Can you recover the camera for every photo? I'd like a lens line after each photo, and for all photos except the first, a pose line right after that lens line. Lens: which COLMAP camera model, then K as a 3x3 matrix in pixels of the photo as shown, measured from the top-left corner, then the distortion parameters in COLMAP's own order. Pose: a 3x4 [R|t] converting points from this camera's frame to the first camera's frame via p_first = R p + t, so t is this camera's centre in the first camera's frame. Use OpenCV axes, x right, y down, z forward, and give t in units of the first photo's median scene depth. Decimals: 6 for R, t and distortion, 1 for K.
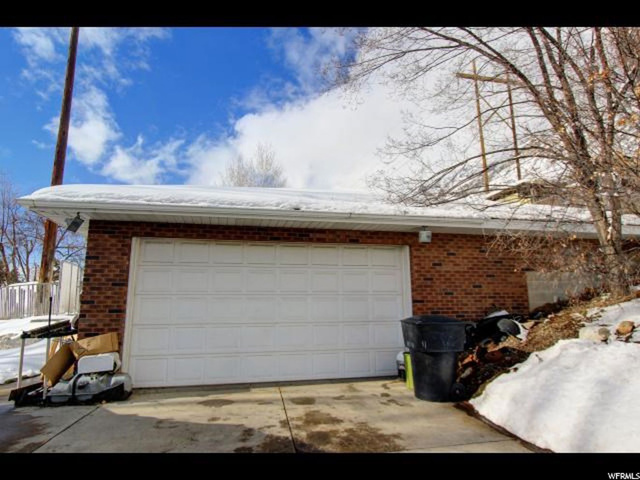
lens RADIAL K [[395.9, 0, 319.3], [0, 395.9, 237.3], [0, 0, 1]] dist [-0.017396, 0.005793]
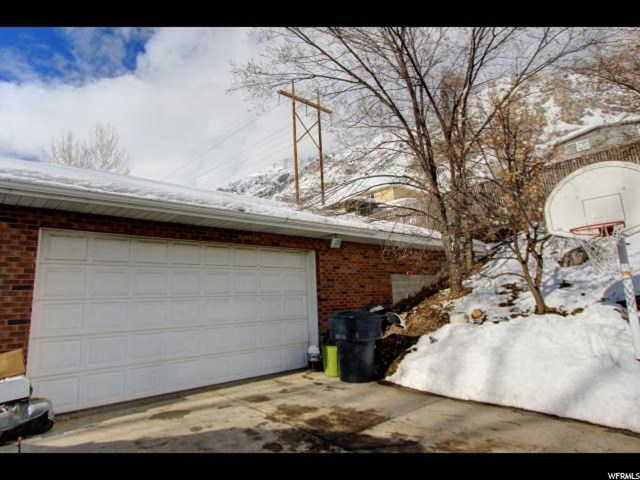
lens RADIAL K [[395.9, 0, 317.7], [0, 395.9, 240.0], [0, 0, 1]] dist [-0.017396, 0.005793]
pose [[0.863990, 0.048600, 0.501158, -0.385490], [-0.049894, 0.998696, -0.010832, 0.004517], [-0.501031, -0.015646, 0.865288, 0.034122]]
